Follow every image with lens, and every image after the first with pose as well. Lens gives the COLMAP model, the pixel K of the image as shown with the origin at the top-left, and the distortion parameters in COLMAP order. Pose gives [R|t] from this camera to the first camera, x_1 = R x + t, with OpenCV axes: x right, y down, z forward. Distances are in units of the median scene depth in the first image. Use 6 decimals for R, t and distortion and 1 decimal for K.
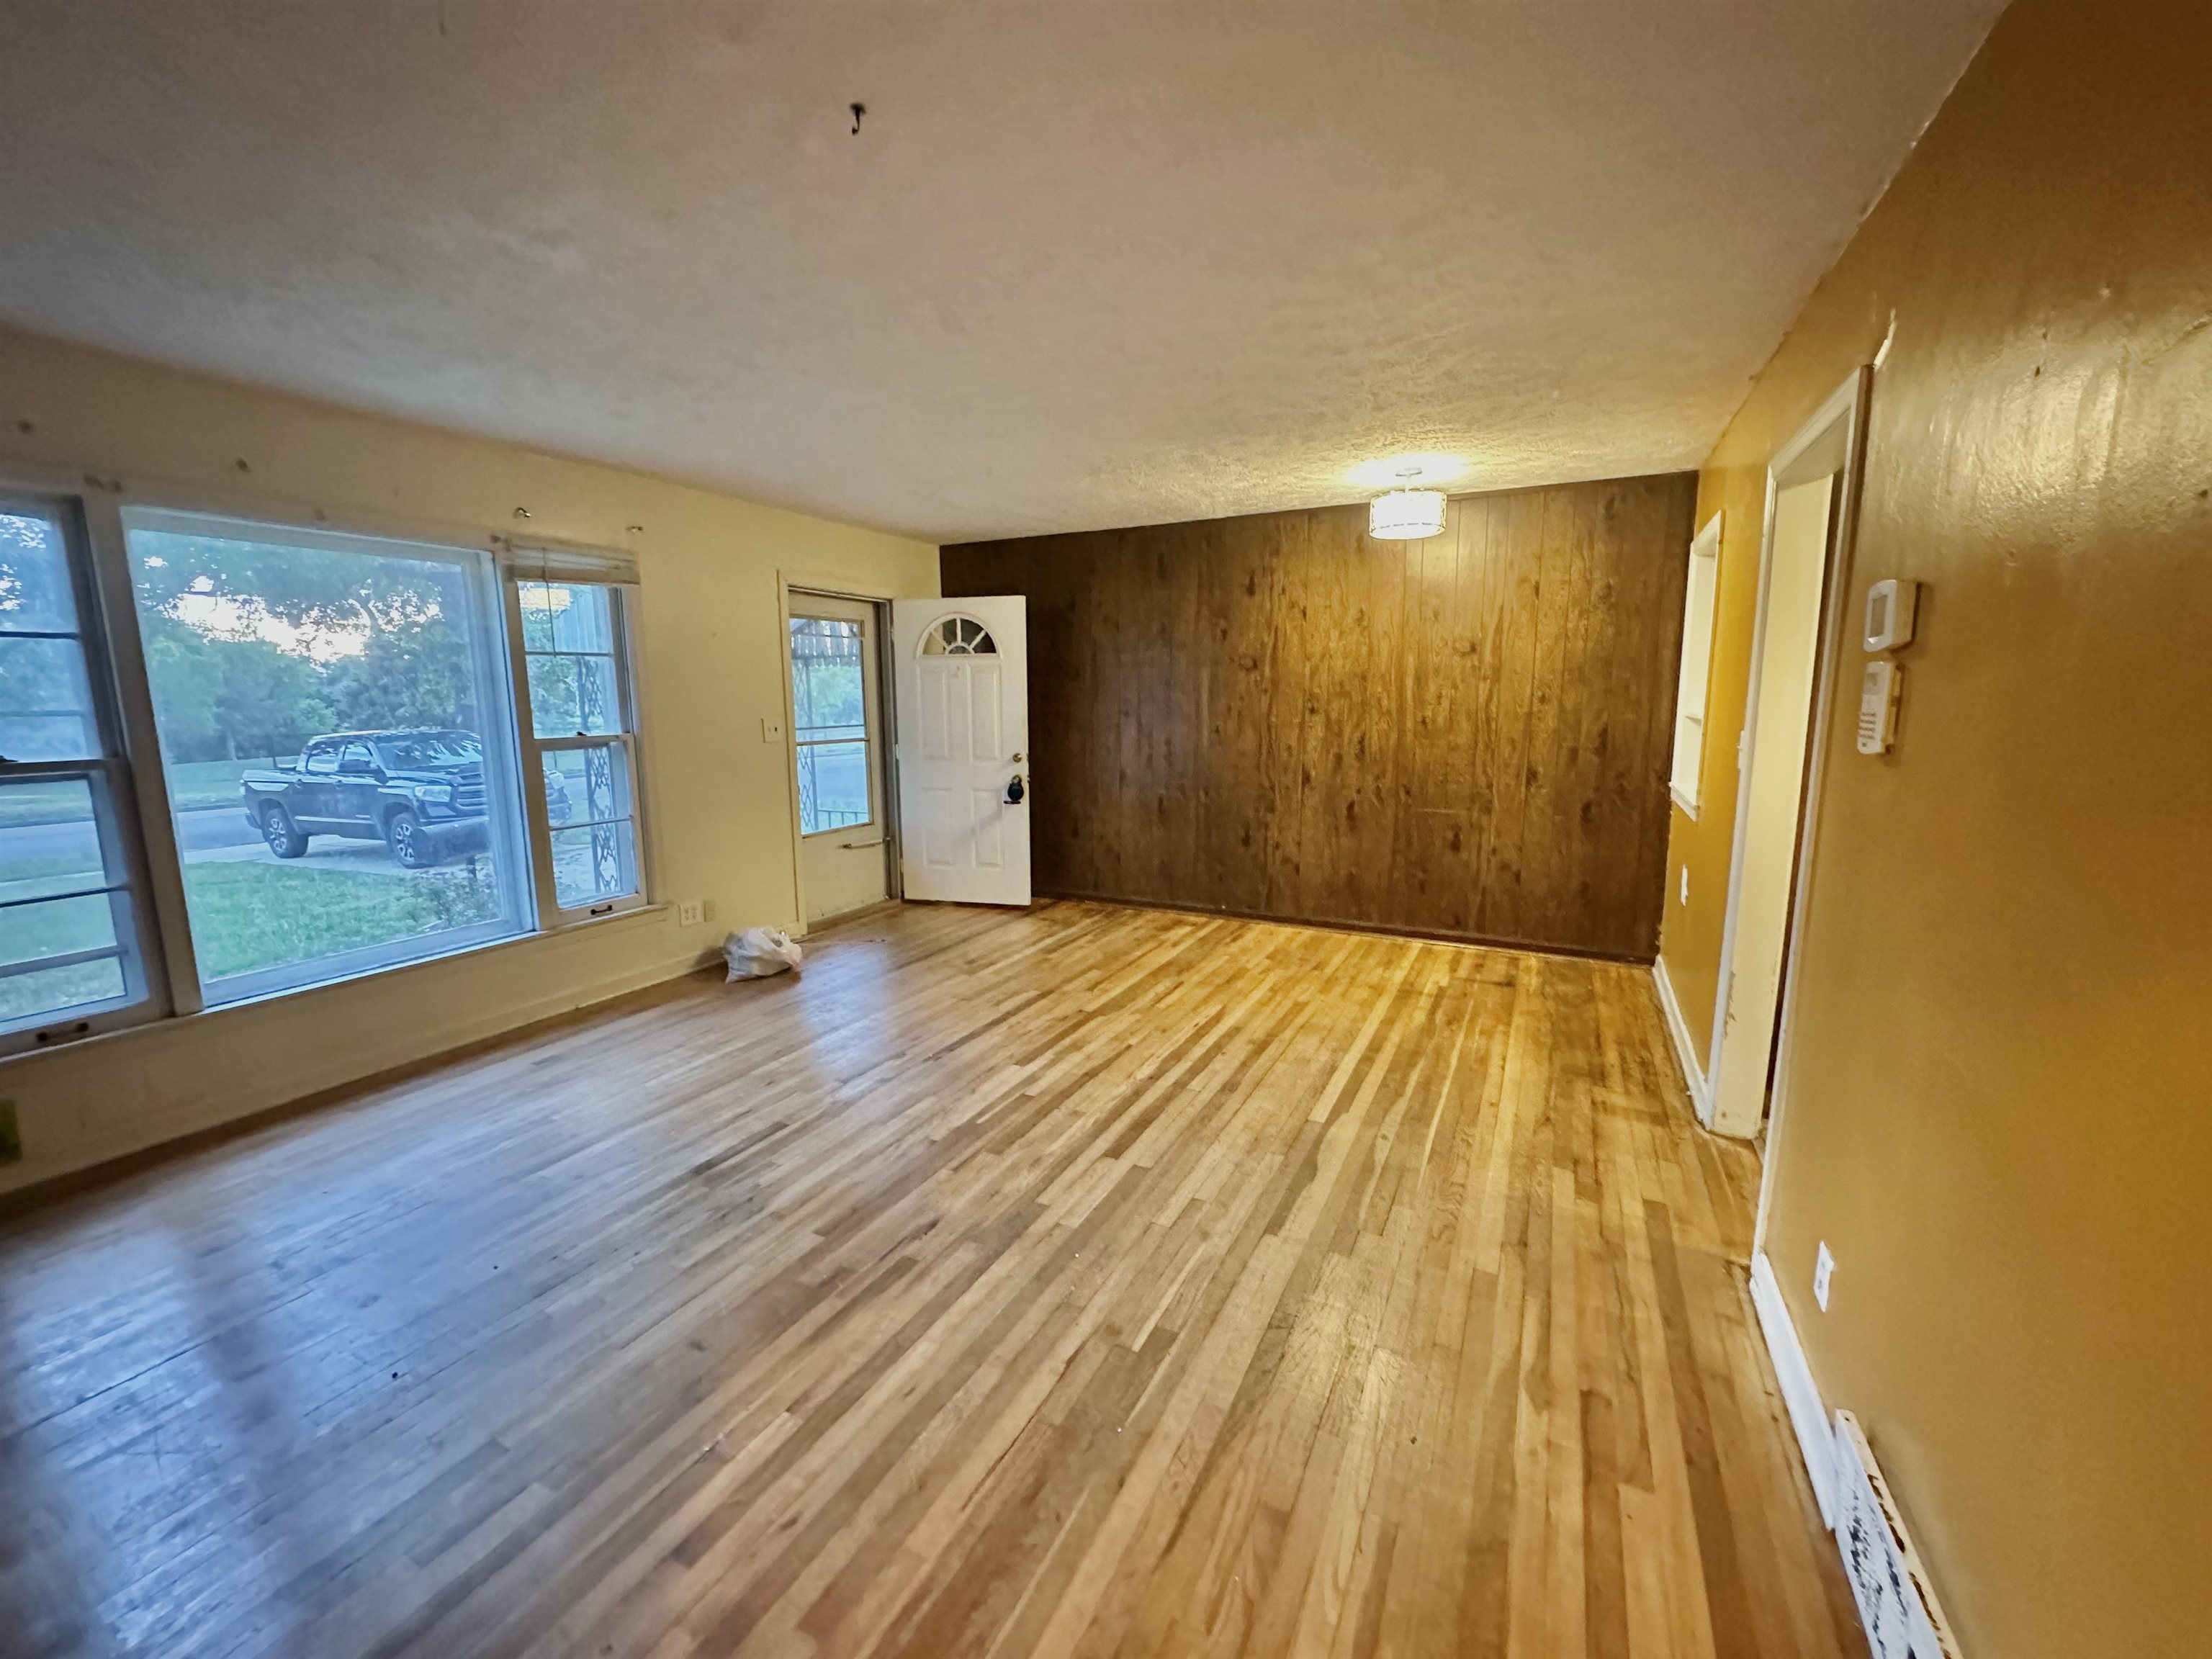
lens RADIAL K [[882.2, 0, 1110.6], [0, 882.2, 824.1], [0, 0, 1]] dist [-0.002335, -0.000361]
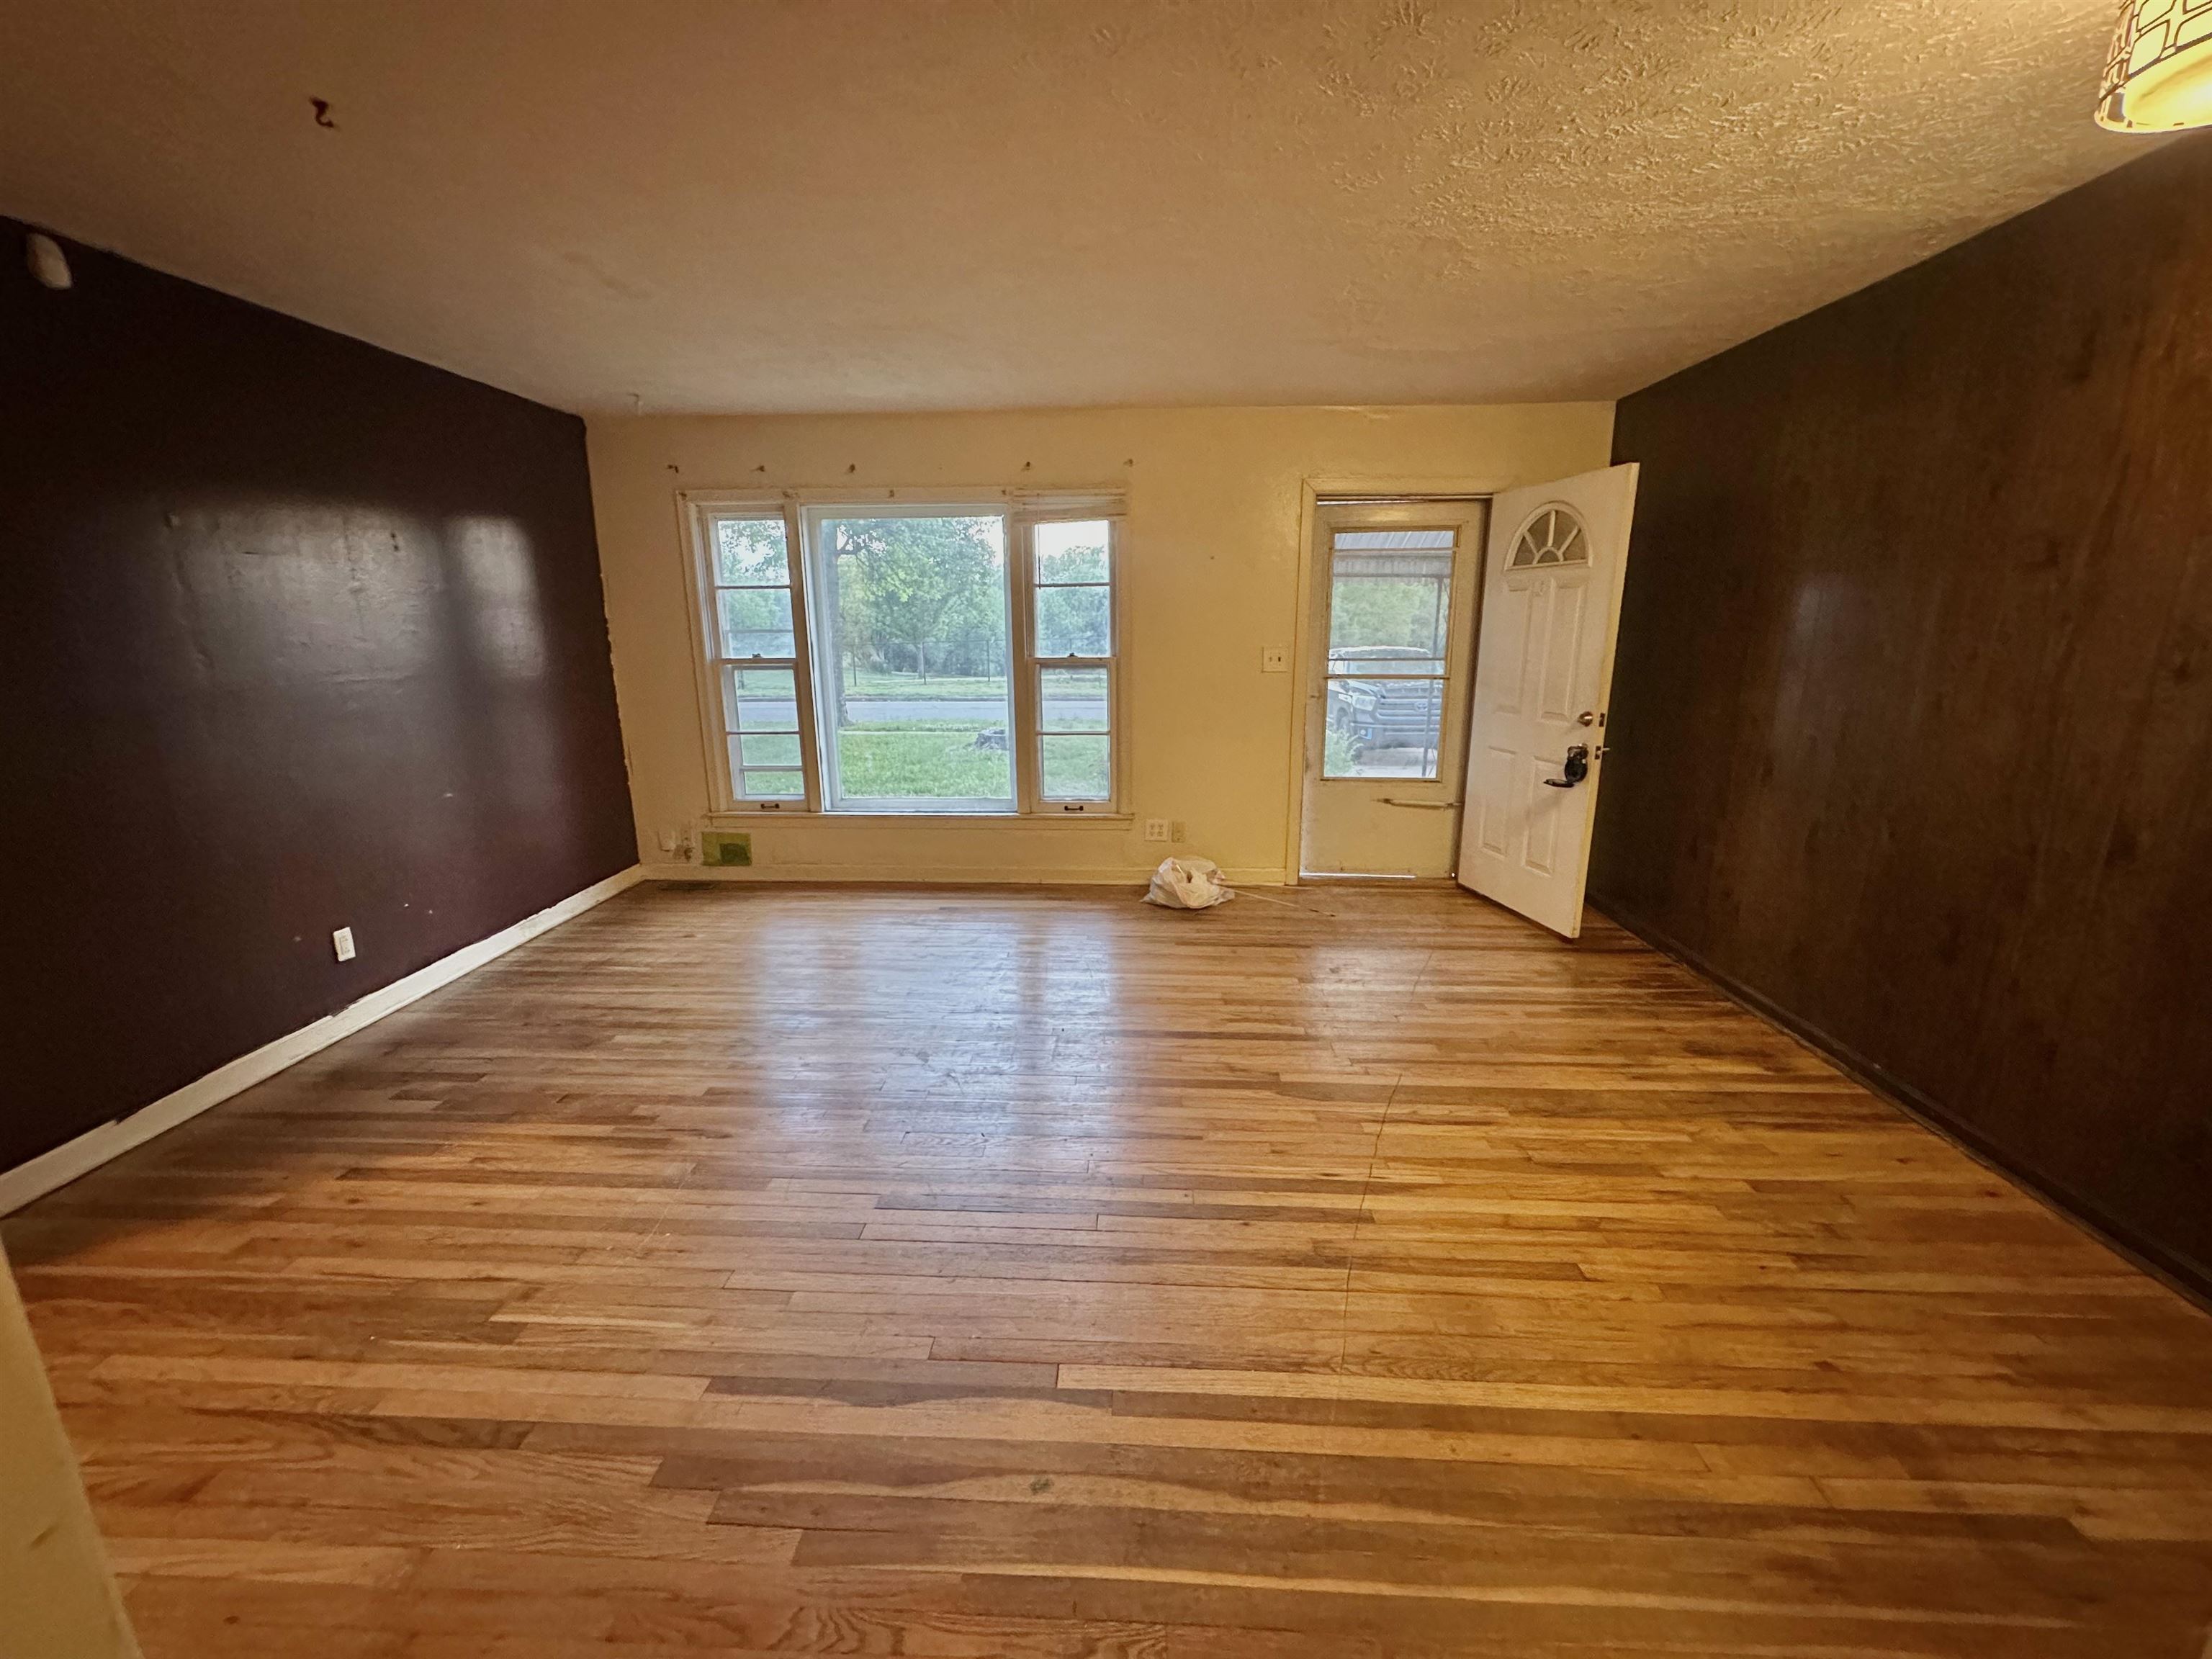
lens RADIAL K [[882.2, 0, 1105.9], [0, 882.2, 829.7], [0, 0, 1]] dist [-0.002335, -0.000361]
pose [[0.412087, 0.215259, -0.885352, 0.506198], [-0.132656, 0.975513, 0.175435, -0.090179], [0.901436, 0.045152, 0.430552, 0.564215]]
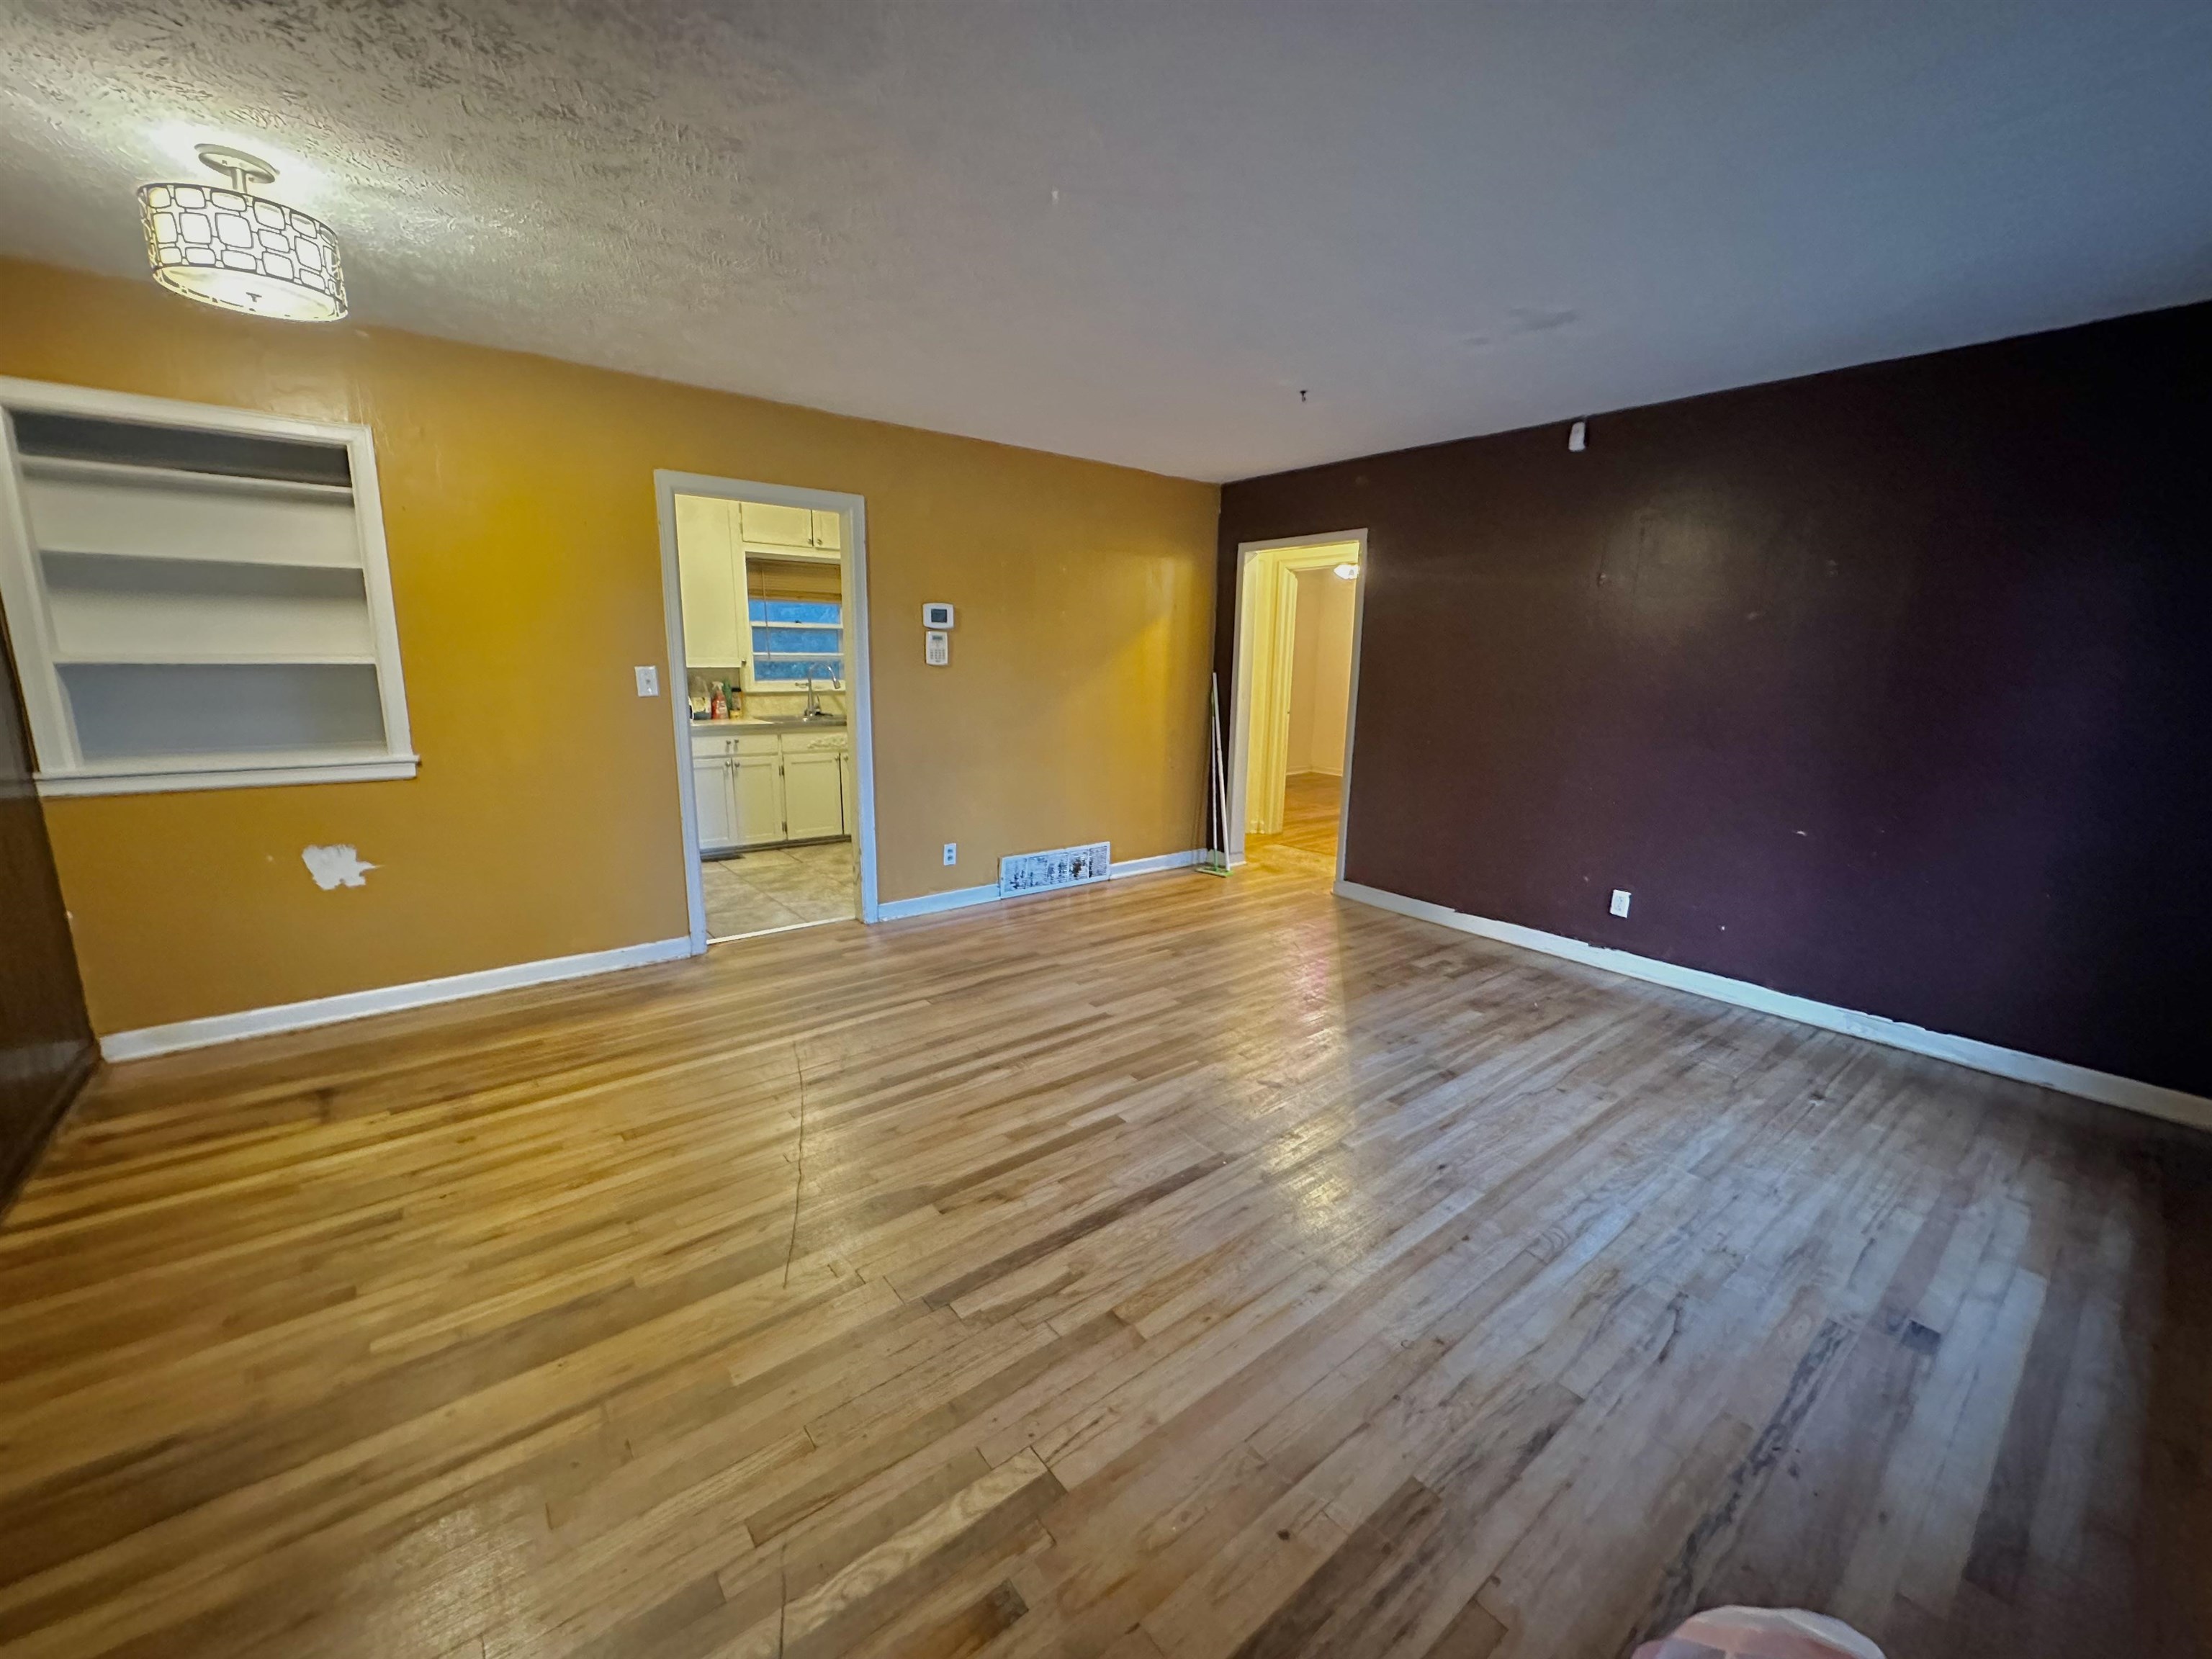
lens RADIAL K [[882.2, 0, 1101.9], [0, 882.2, 832.1], [0, 0, 1]] dist [-0.002335, -0.000361]
pose [[-0.906656, -0.094071, 0.411248, -0.333390], [0.050495, 0.943615, 0.327171, -0.193366], [-0.418837, 0.317397, -0.850785, 1.370883]]
